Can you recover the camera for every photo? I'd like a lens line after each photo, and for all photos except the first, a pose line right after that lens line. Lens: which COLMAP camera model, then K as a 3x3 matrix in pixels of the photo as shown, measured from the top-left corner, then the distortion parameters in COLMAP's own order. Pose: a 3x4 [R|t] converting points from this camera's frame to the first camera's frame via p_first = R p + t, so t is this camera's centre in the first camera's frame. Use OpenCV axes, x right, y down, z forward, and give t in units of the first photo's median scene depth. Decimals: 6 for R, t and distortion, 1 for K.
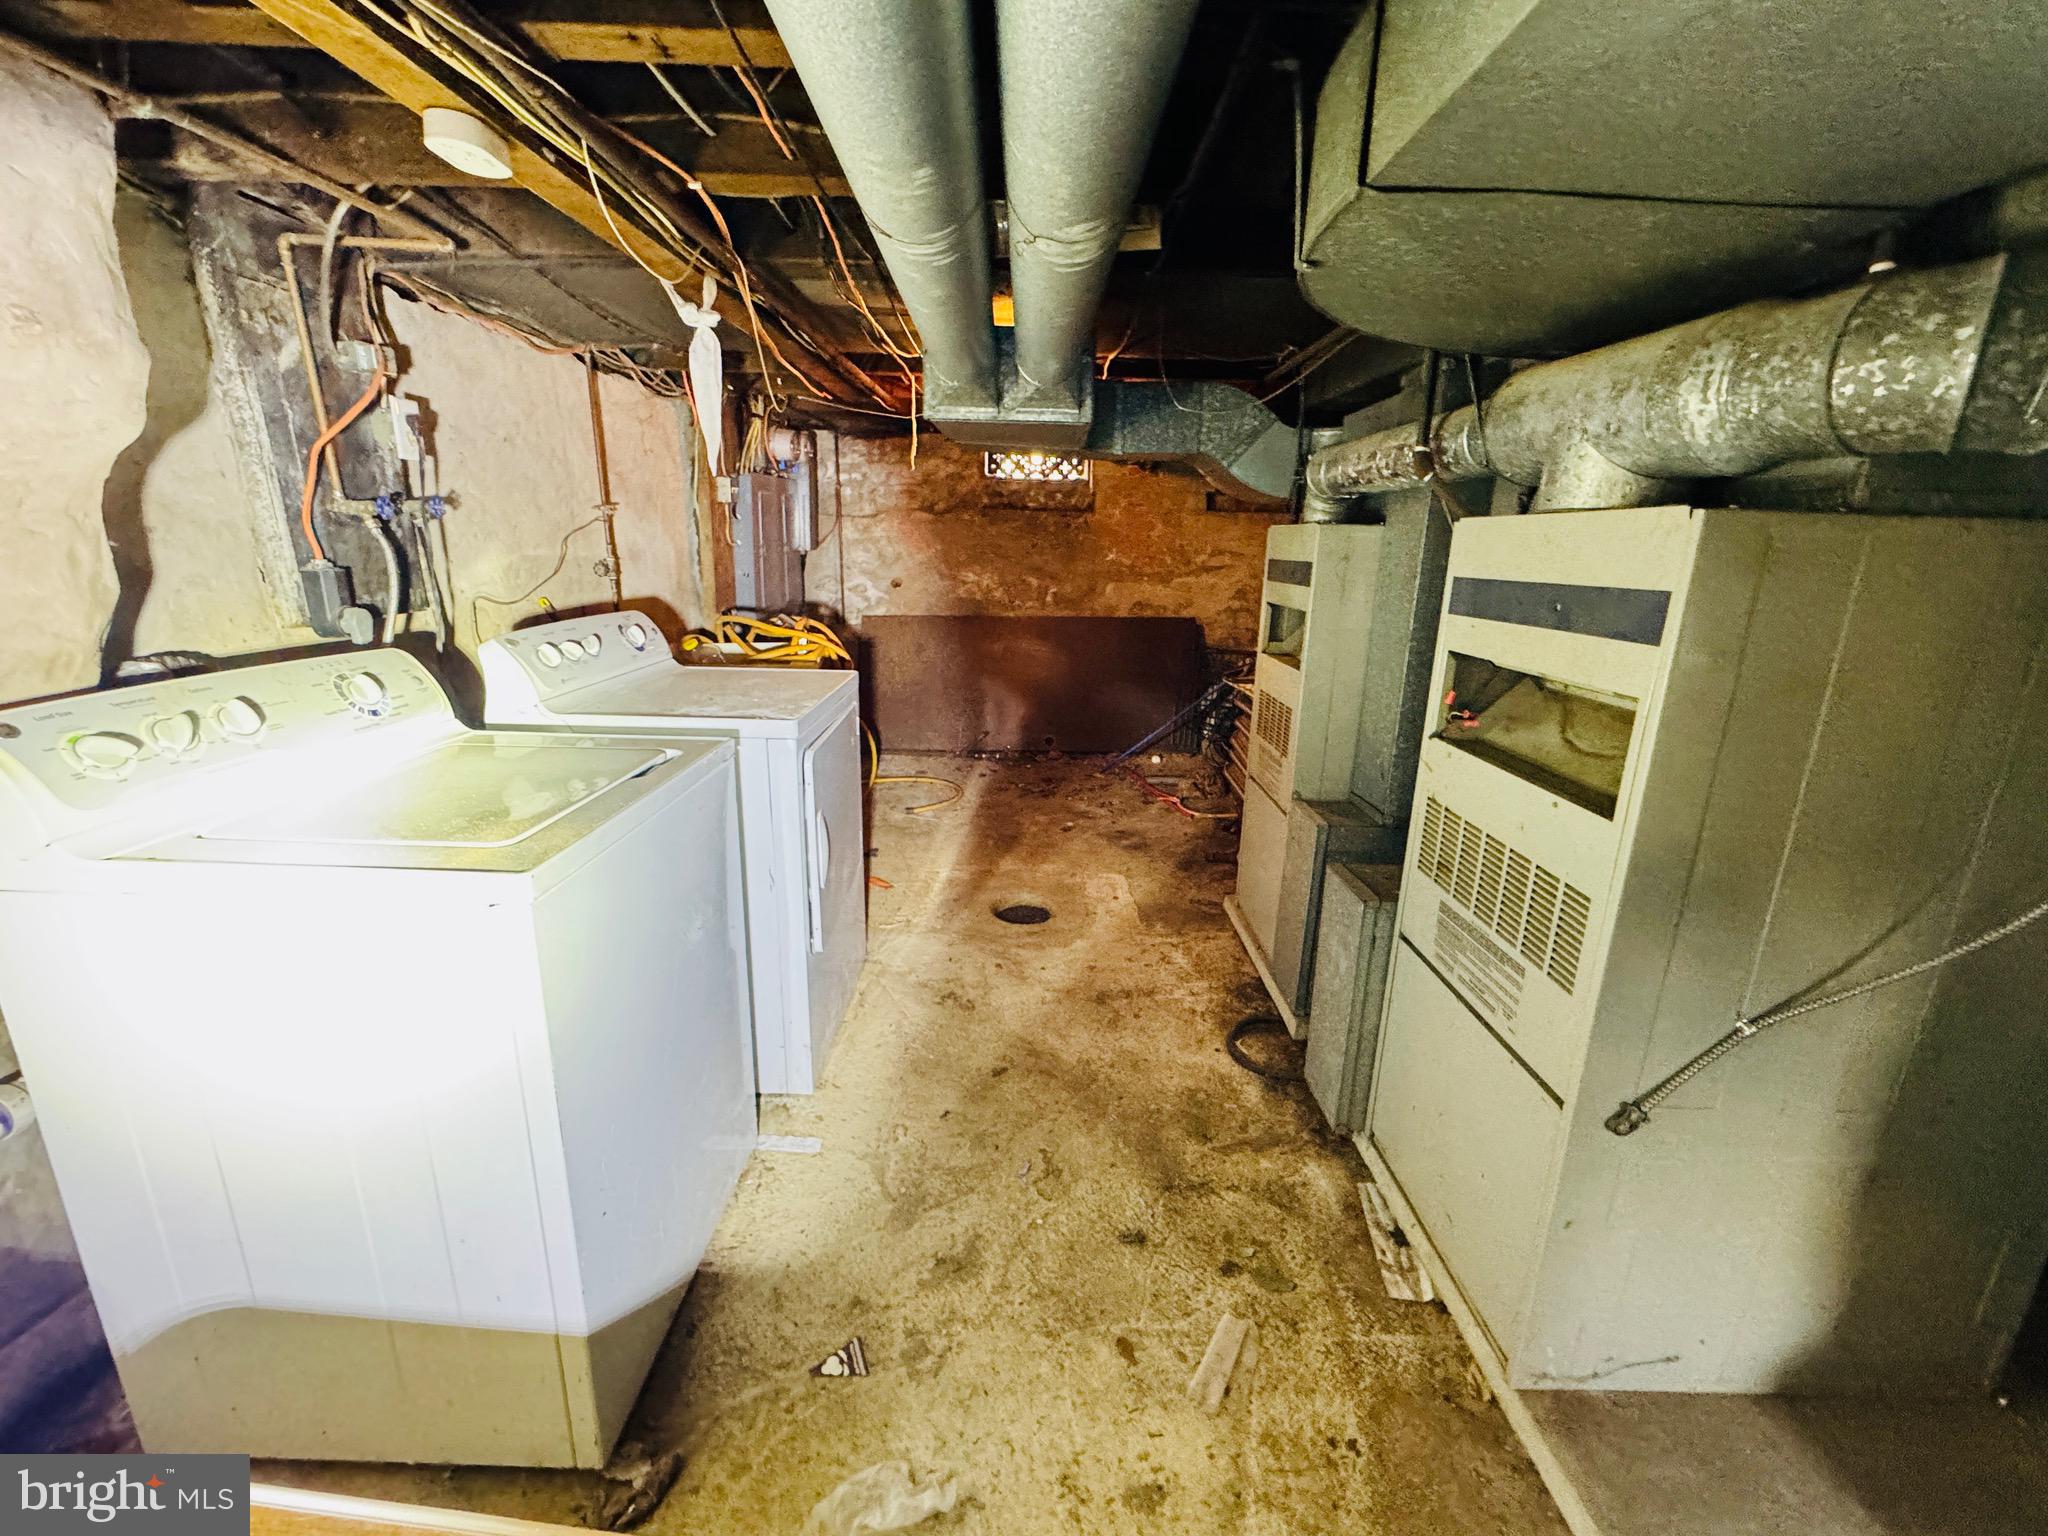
lens RADIAL K [[845.0, 0, 1024.0], [0, 845.0, 768.0], [0, 0, 1]] dist [-0.000105, 0.000098]
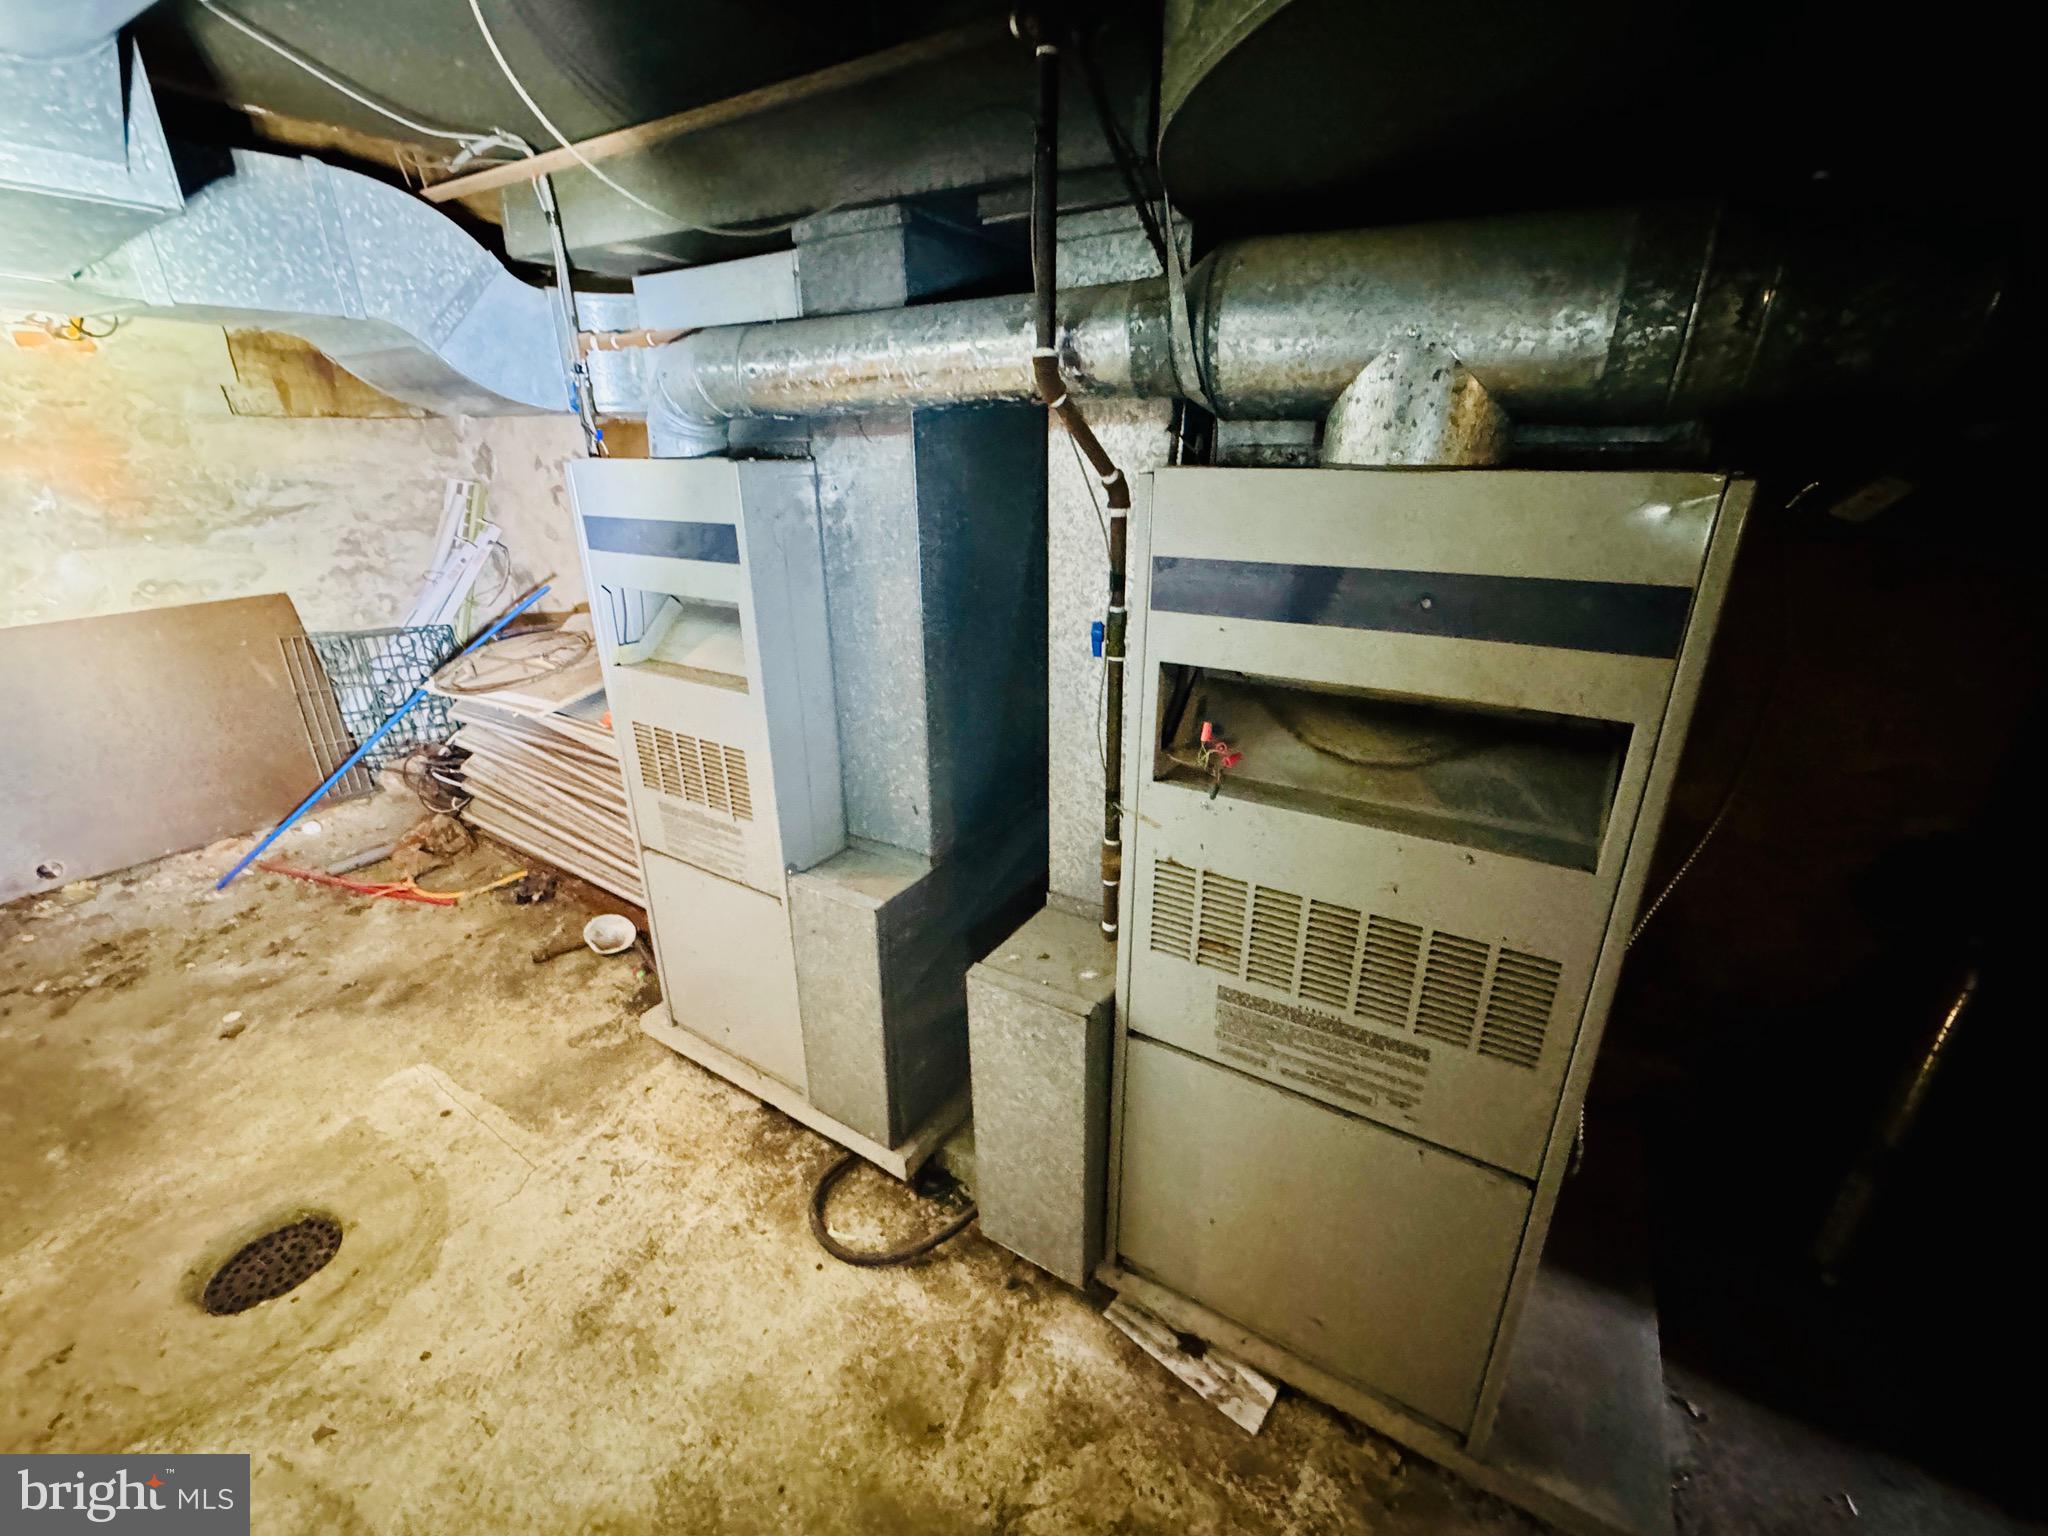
lens RADIAL K [[845.0, 0, 1024.0], [0, 845.0, 768.0], [0, 0, 1]] dist [-0.000105, 0.000098]
pose [[0.533165, -0.321748, 0.782441, -0.071208], [0.234909, 0.944793, 0.228438, -0.134335], [-0.812744, 0.062007, 0.579312, 0.387516]]
